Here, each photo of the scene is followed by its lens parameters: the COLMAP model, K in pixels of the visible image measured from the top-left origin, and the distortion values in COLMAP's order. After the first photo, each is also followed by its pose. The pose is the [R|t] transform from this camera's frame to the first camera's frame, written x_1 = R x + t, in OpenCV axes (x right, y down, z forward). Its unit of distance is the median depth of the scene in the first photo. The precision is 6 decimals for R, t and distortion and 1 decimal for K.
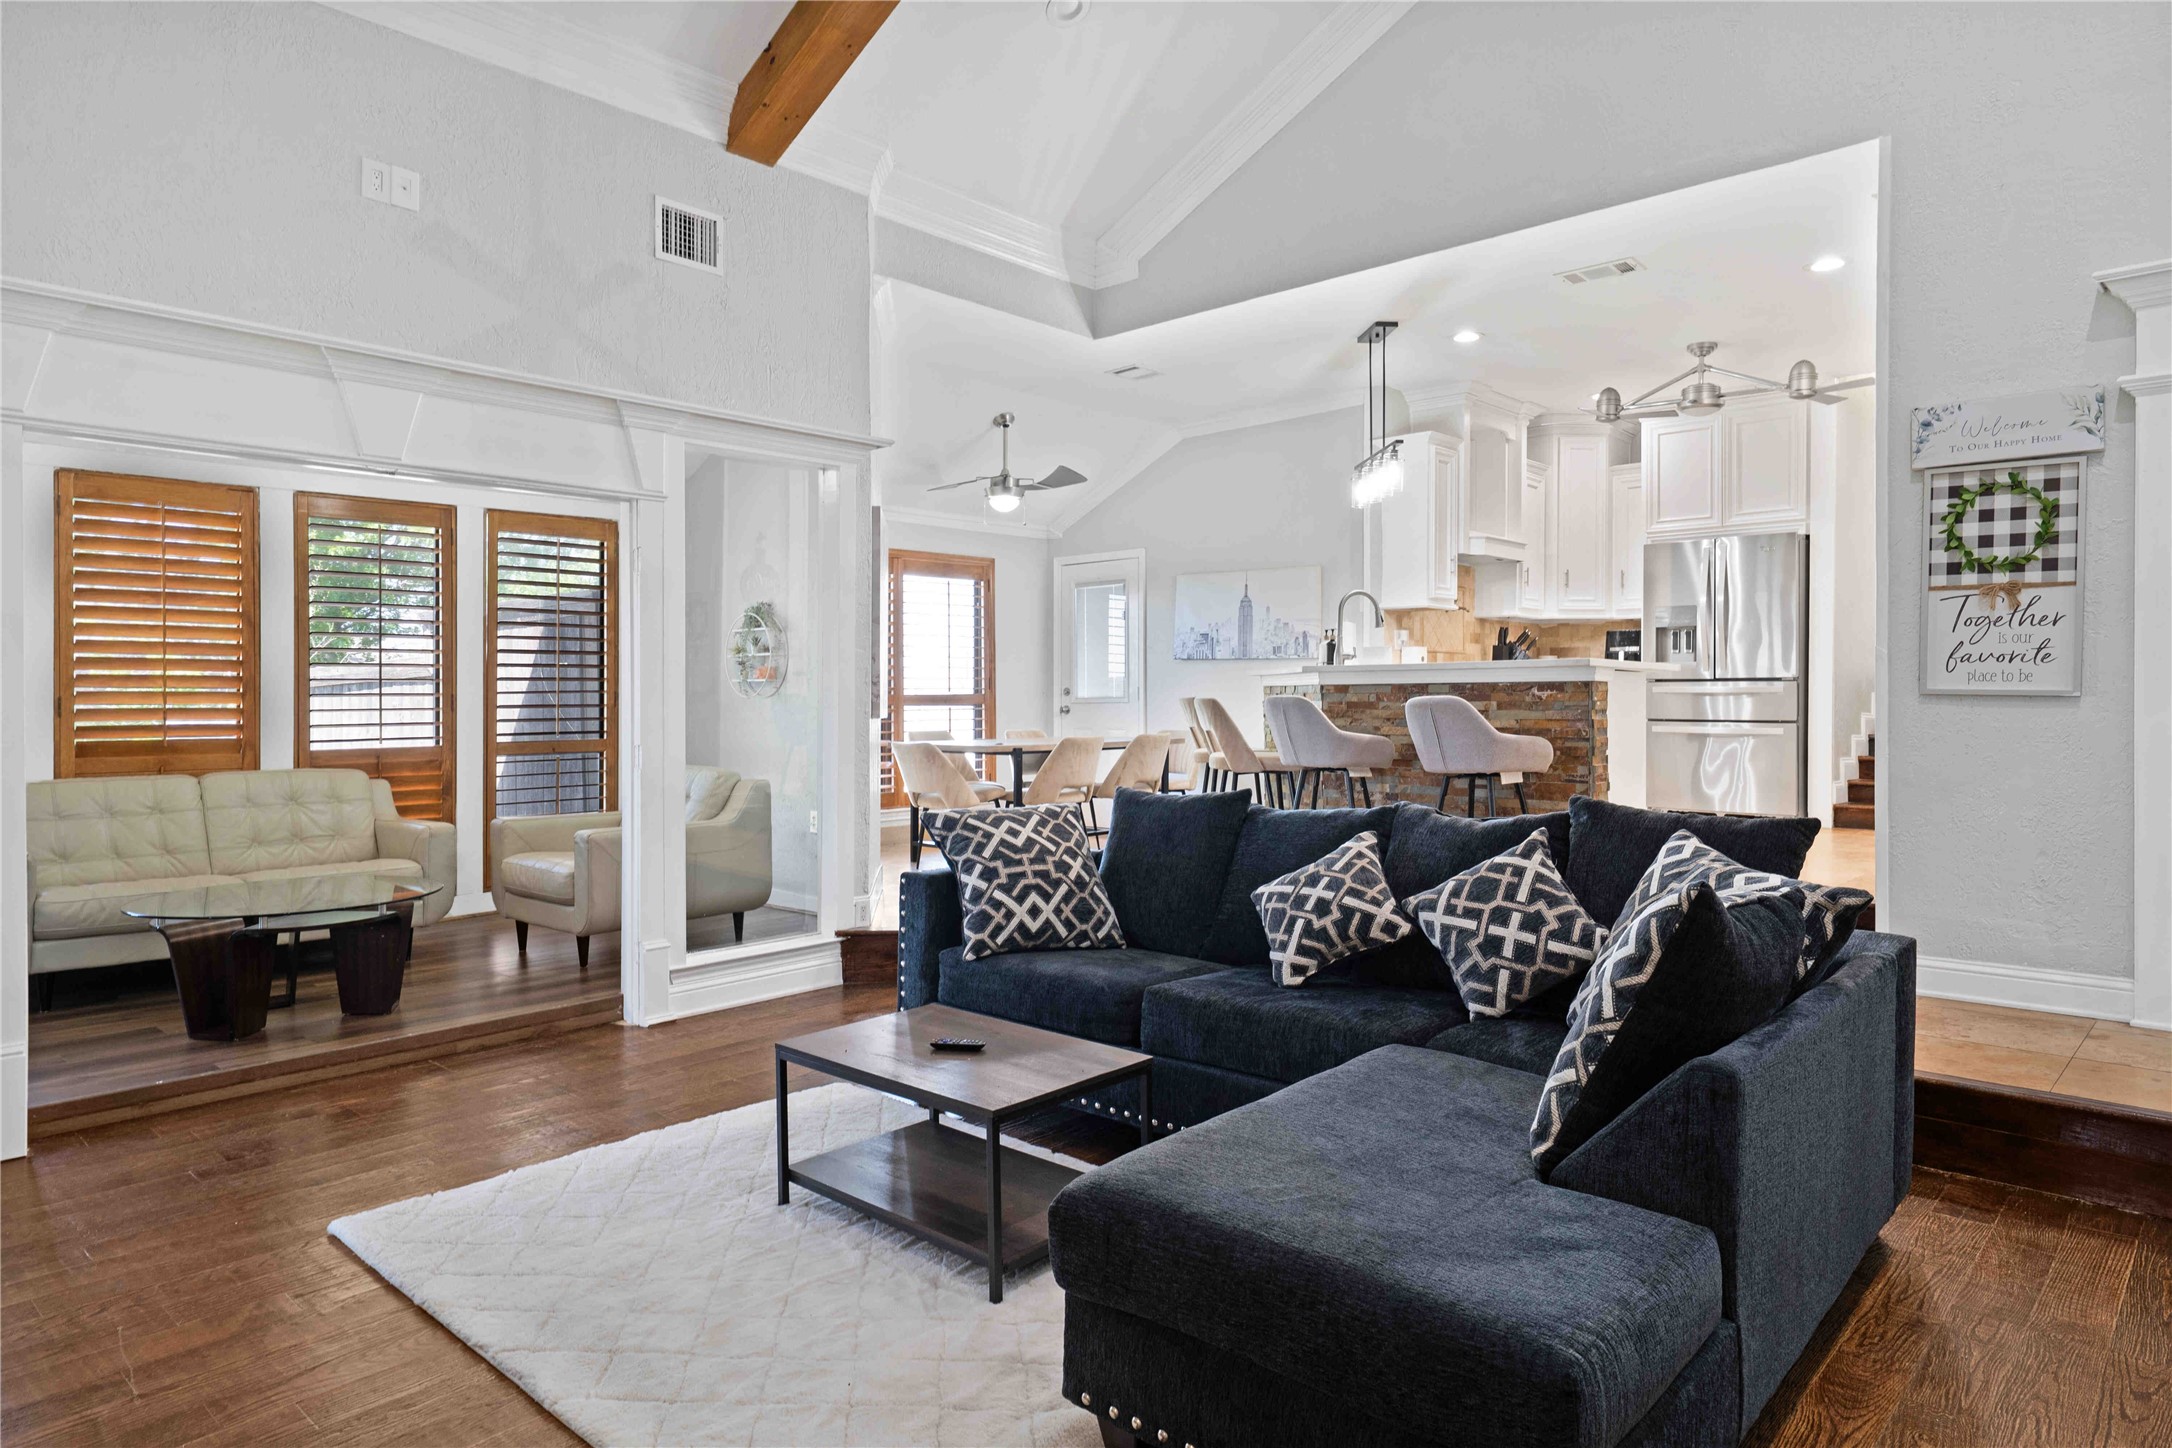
lens RADIAL K [[1308.1, 0, 1087.7], [0, 1308.1, 699.6], [0, 0, 1]] dist [0.016794, 0.001160]
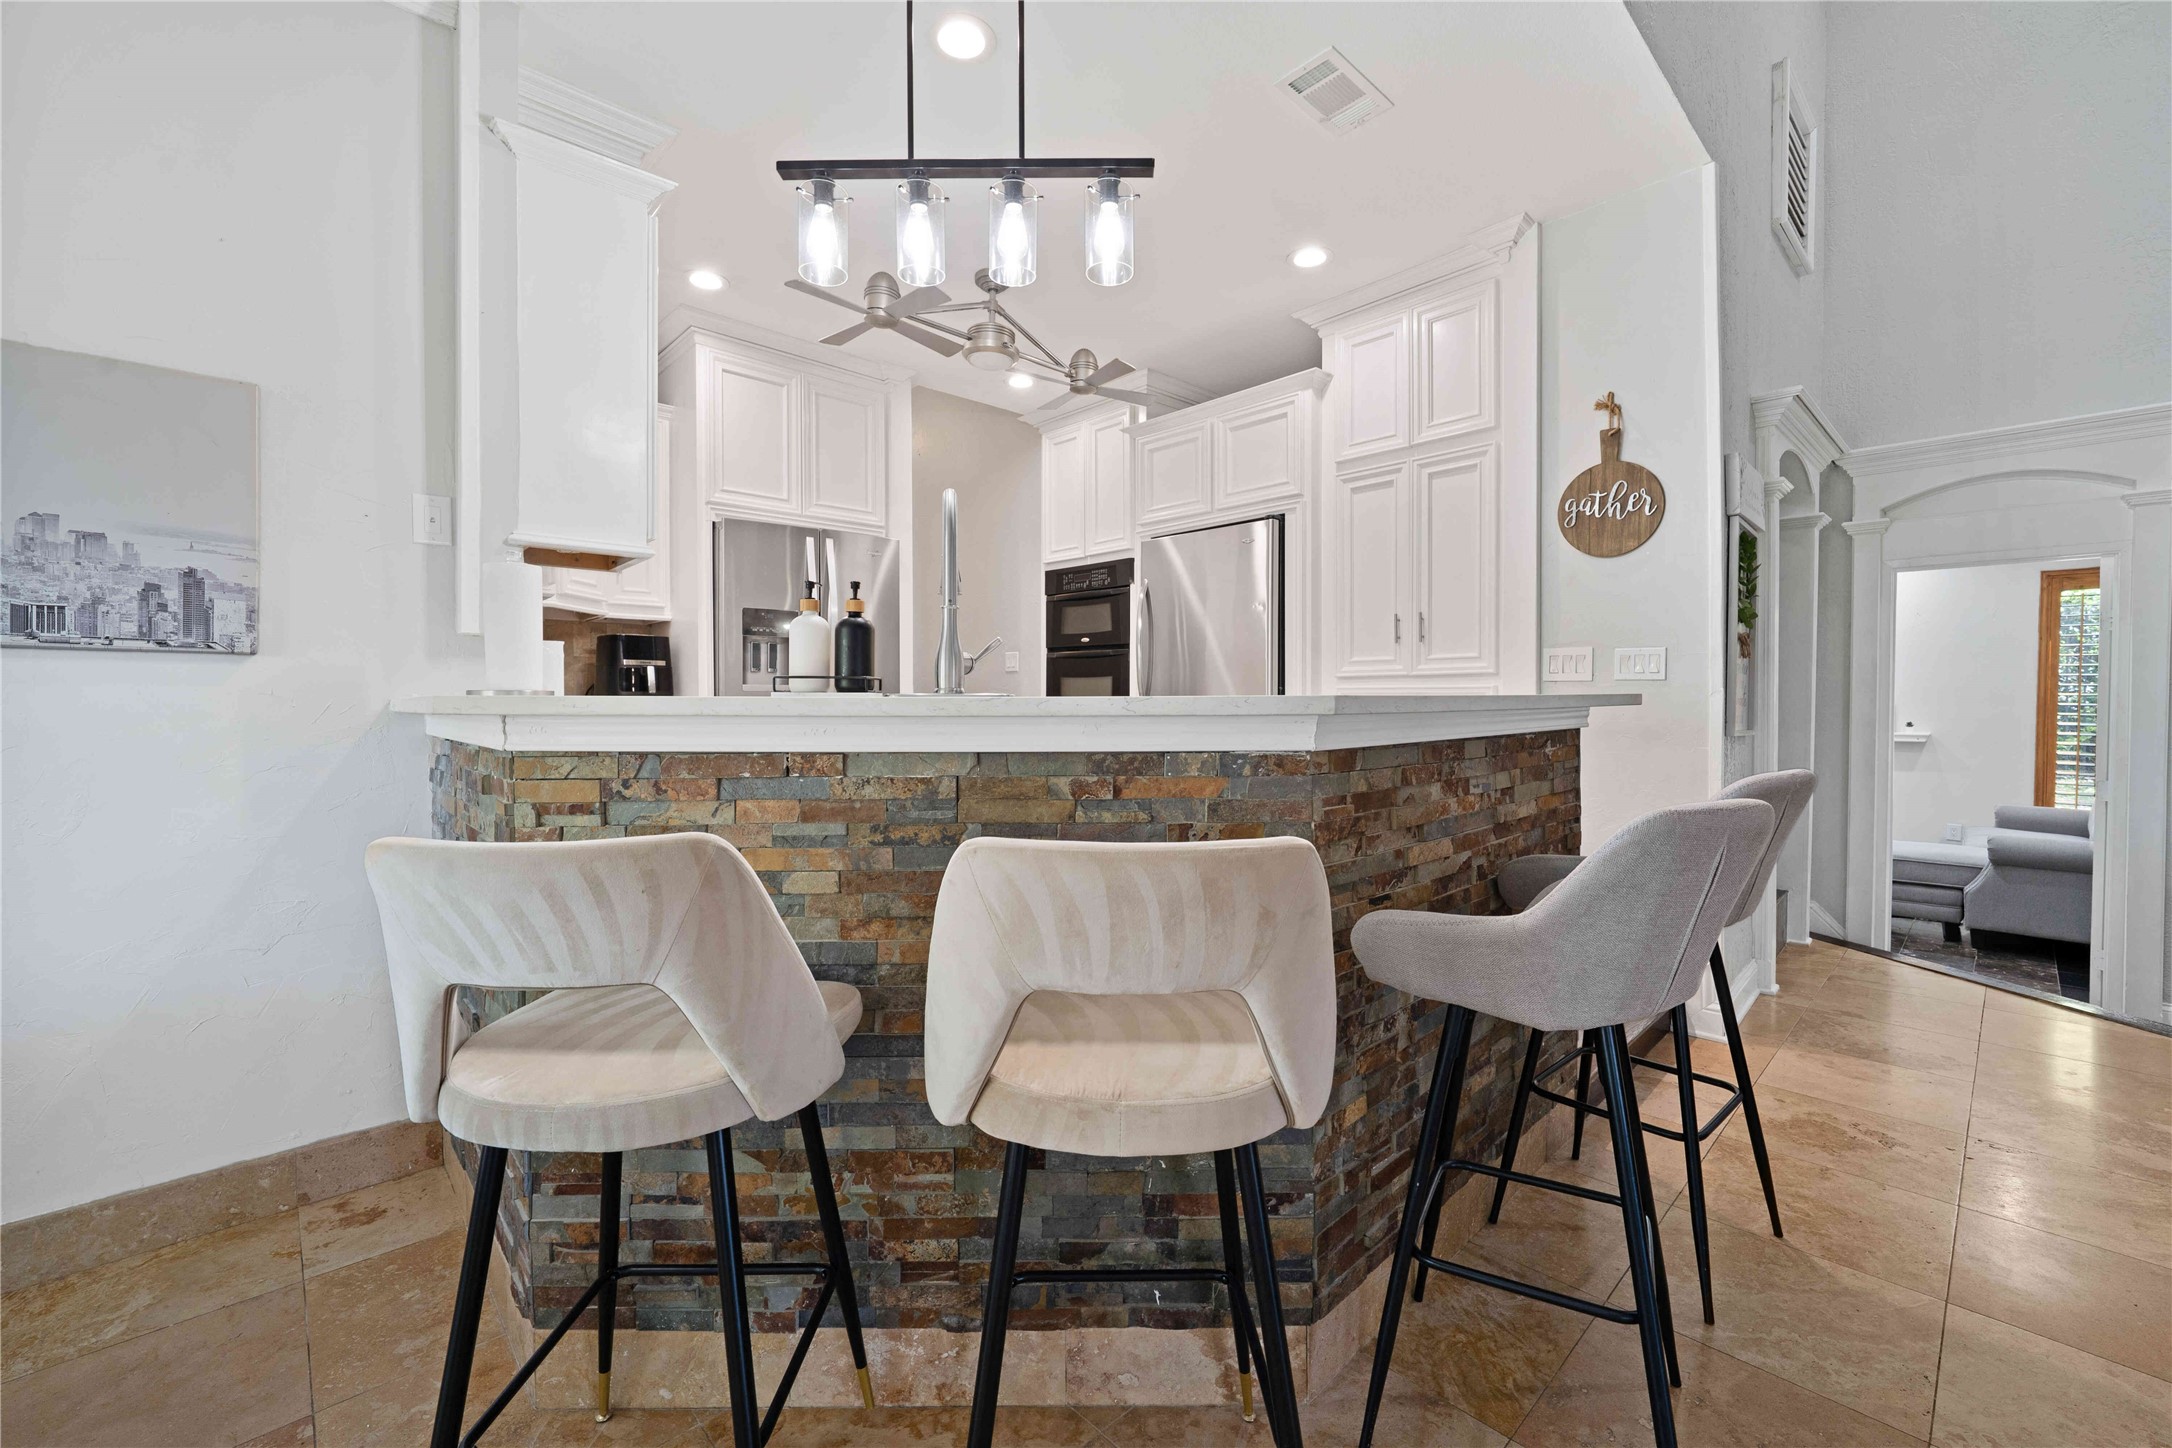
lens RADIAL K [[884.2, 0, 1086.0], [0, 884.2, 716.8], [0, 0, 1]] dist [-0.011886, 0.000278]
pose [[0.064187, -0.019159, 0.997754, -0.079419], [0.004972, 0.999809, 0.018879, -0.037052], [-0.997926, 0.003749, 0.064270, 1.548335]]
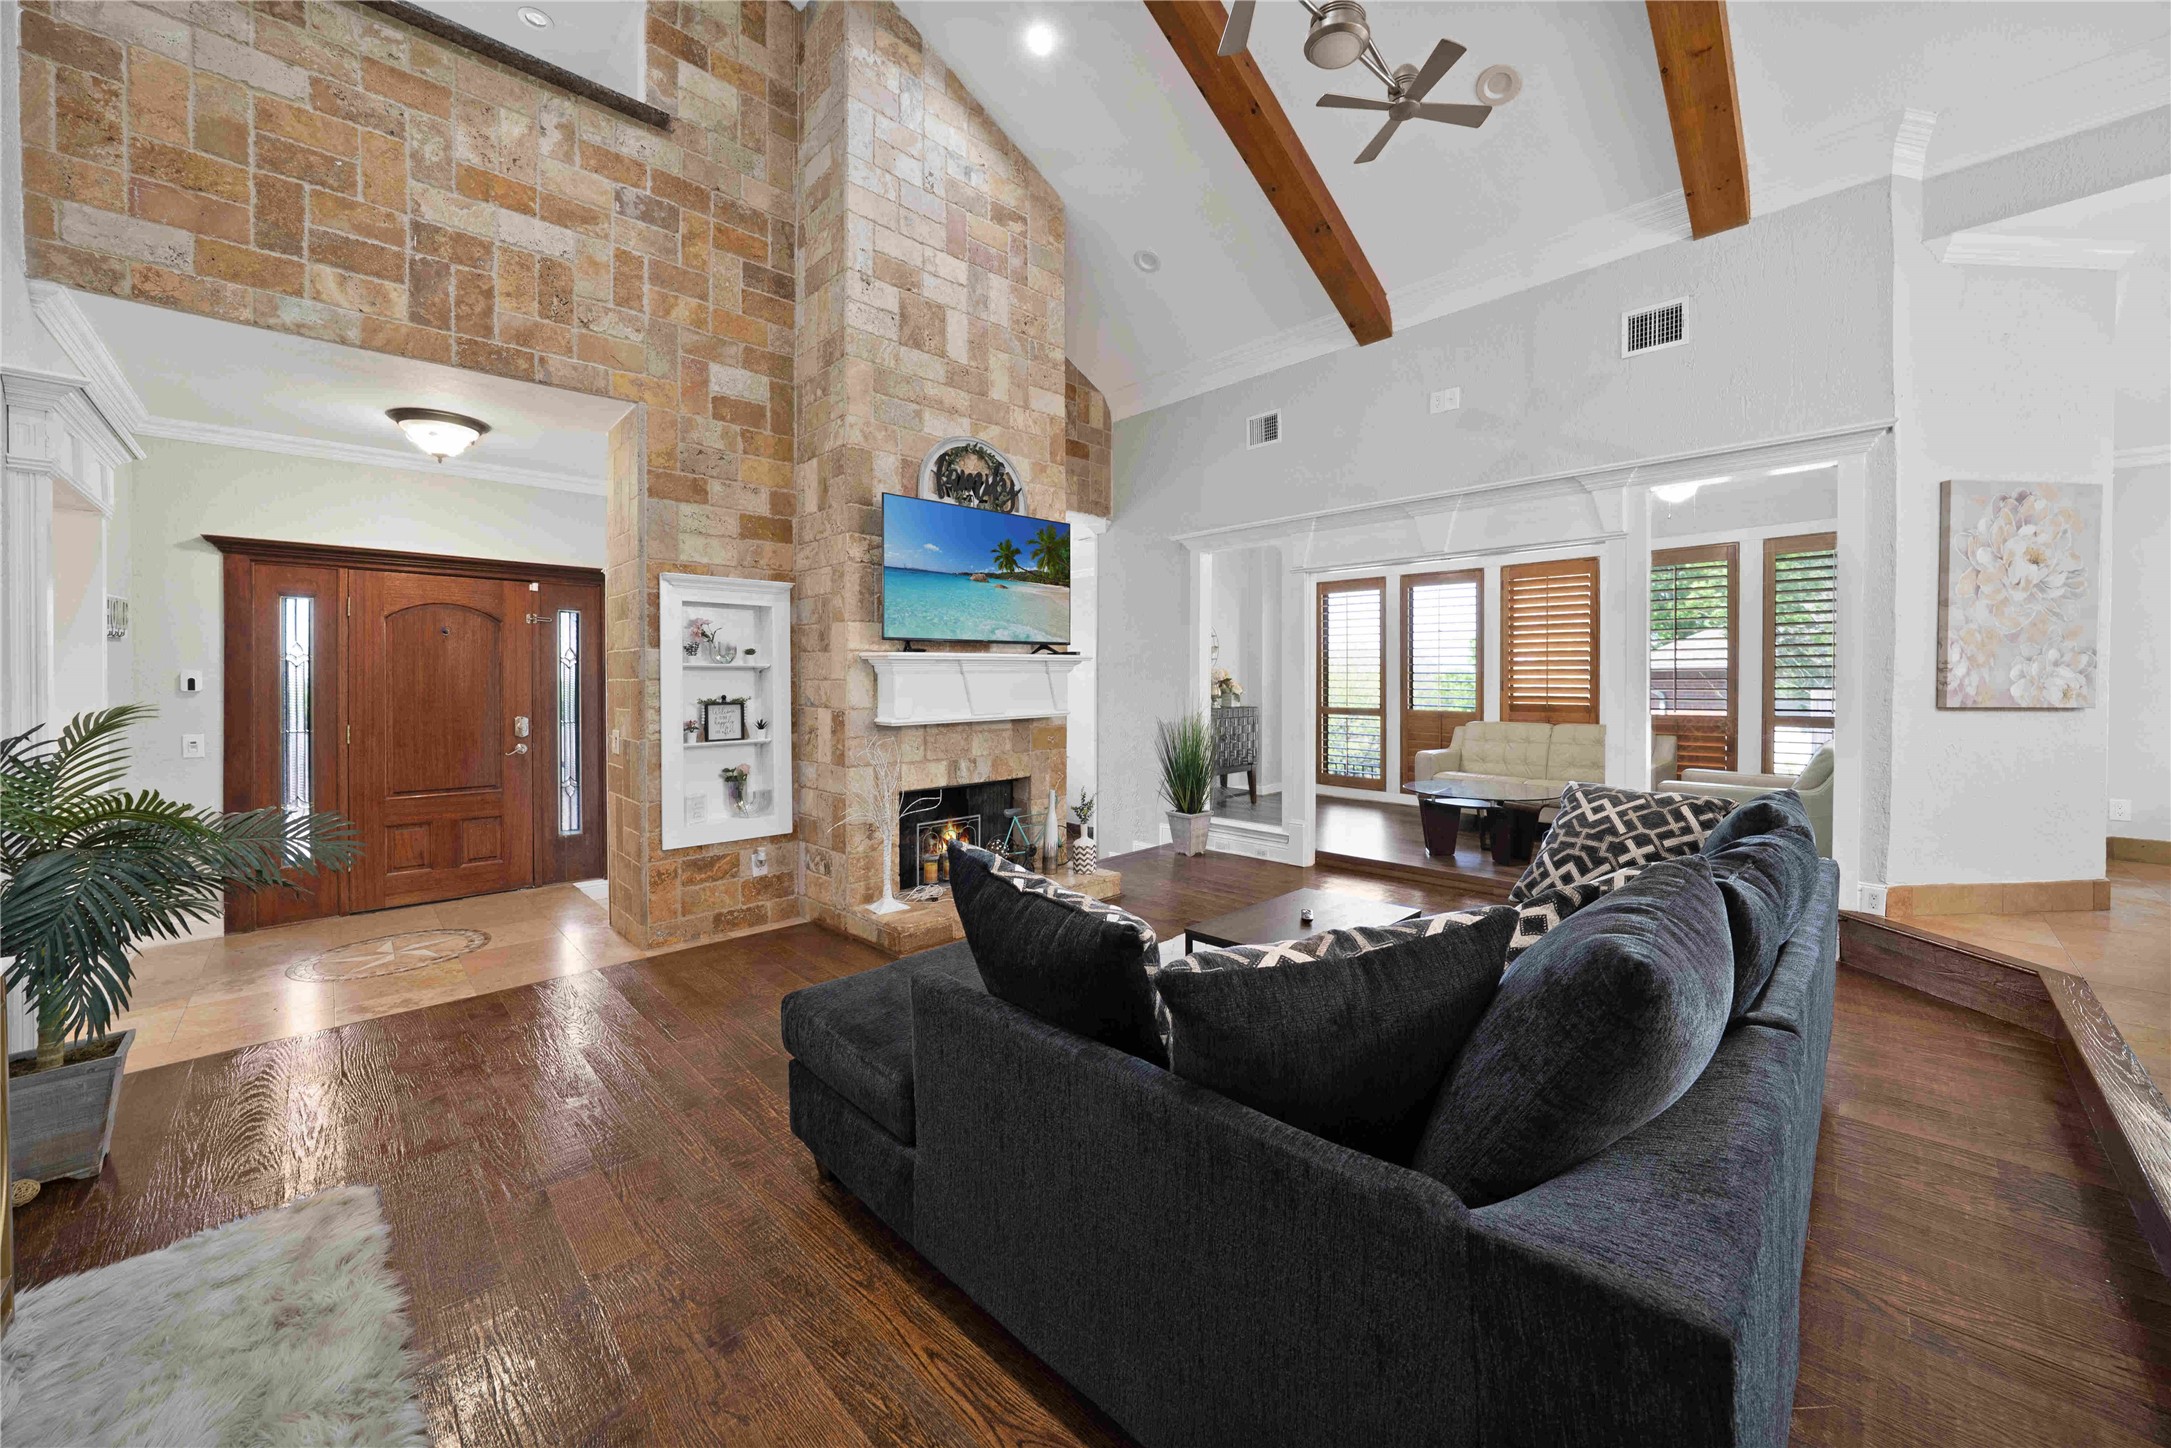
lens RADIAL K [[806.6, 0, 1088.4], [0, 806.6, 689.1], [0, 0, 1]] dist [-0.033296, 0.008912]
pose [[-0.053667, 0.014475, -0.998454, 0.637980], [0.001675, 0.999895, 0.014406, -0.011121], [0.998557, -0.000899, -0.053686, 0.602929]]
